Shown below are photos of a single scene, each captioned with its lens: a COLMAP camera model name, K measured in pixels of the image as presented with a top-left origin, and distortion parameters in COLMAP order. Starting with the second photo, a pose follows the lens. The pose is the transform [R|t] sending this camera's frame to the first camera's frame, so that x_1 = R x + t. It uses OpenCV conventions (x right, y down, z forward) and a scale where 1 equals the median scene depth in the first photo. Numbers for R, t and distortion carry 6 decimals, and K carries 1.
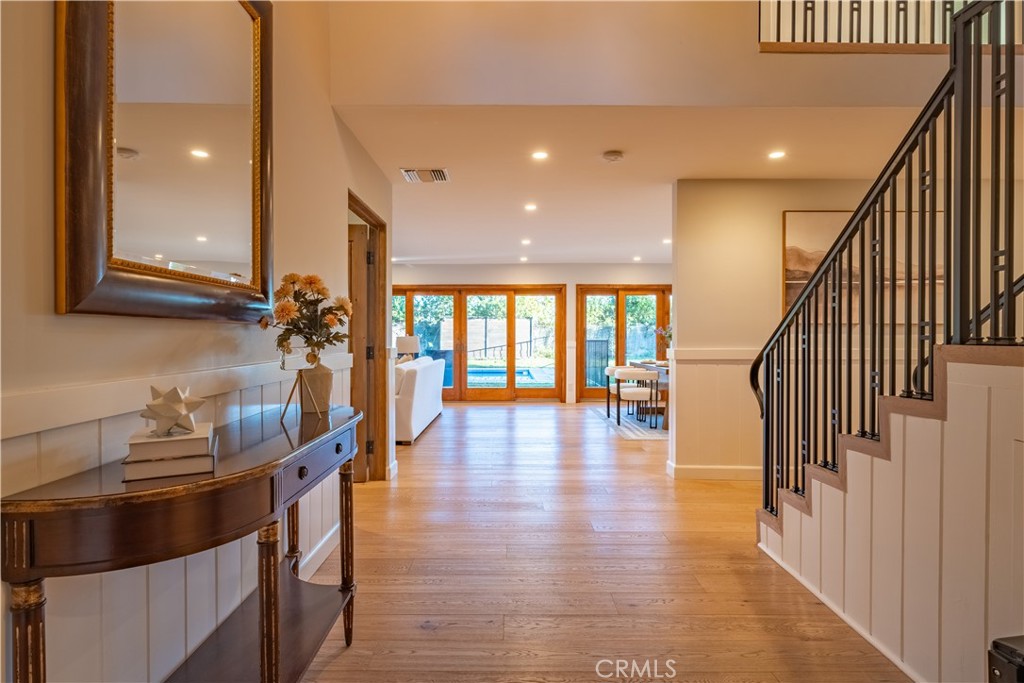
lens RADIAL K [[543.8, 0, 515.3], [0, 543.8, 341.2], [0, 0, 1]] dist [0.004850, -0.000754]
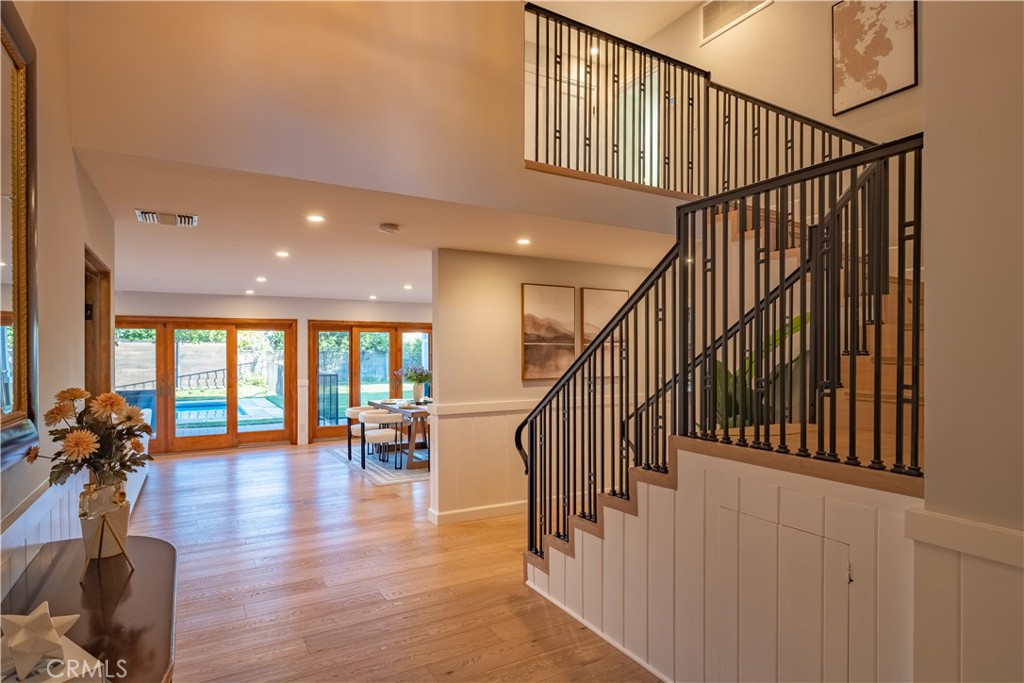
lens RADIAL K [[543.8, 0, 506.2], [0, 543.8, 356.1], [0, 0, 1]] dist [0.004850, -0.000754]
pose [[0.872273, -0.002910, 0.489010, -0.119055], [0.005239, 0.999981, -0.003395, -0.081386], [-0.488991, 0.005523, 0.872271, -0.010997]]
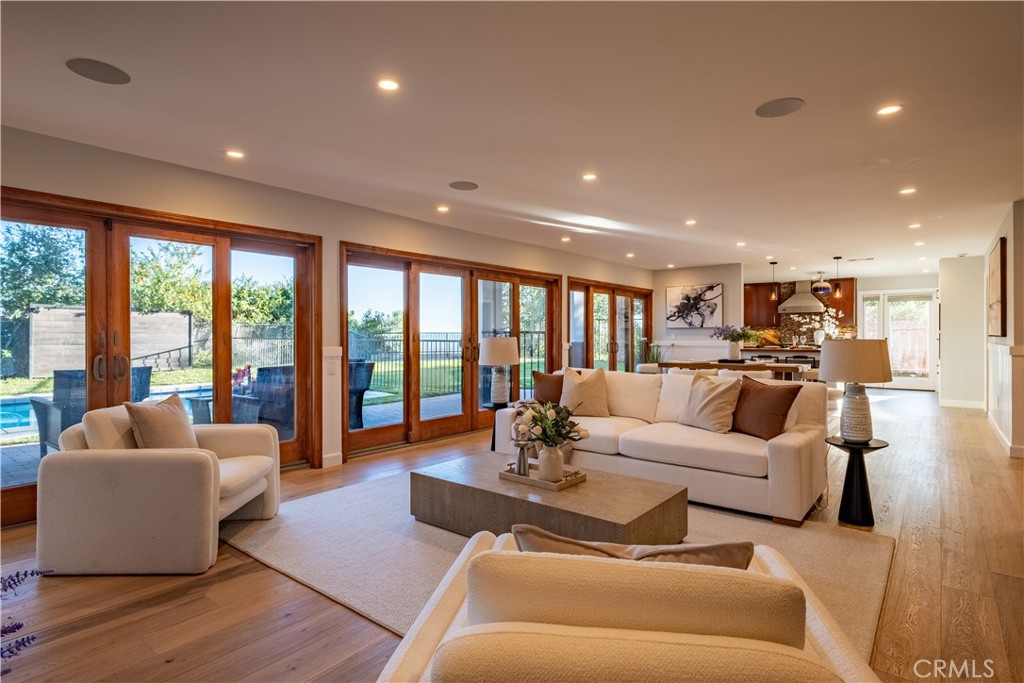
lens RADIAL K [[543.8, 0, 518.5], [0, 543.8, 340.3], [0, 0, 1]] dist [0.004850, -0.000754]
pose [[0.627827, -0.003343, 0.778345, -1.324614], [0.008429, 0.999961, -0.002504, -0.009073], [-0.778307, 0.008132, 0.627831, 1.177655]]
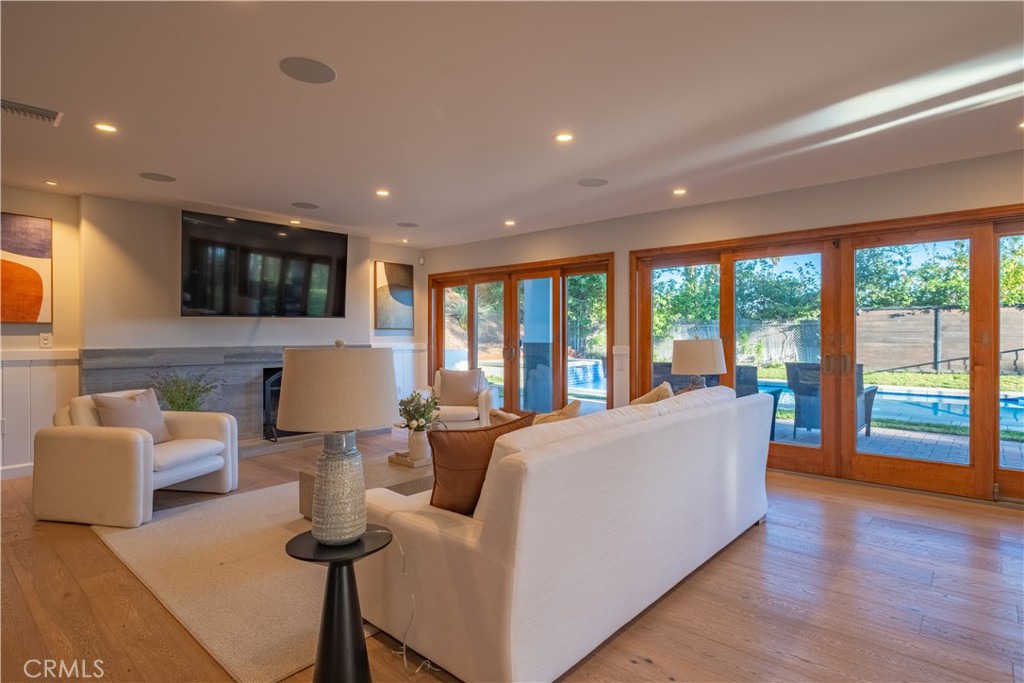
lens RADIAL K [[543.8, 0, 513.3], [0, 543.8, 336.3], [0, 0, 1]] dist [0.004850, -0.000754]
pose [[0.747469, -0.002743, -0.664291, -0.000339], [-0.003916, 0.999956, -0.008535, -0.013812], [0.664286, 0.008981, 0.747425, 1.056545]]
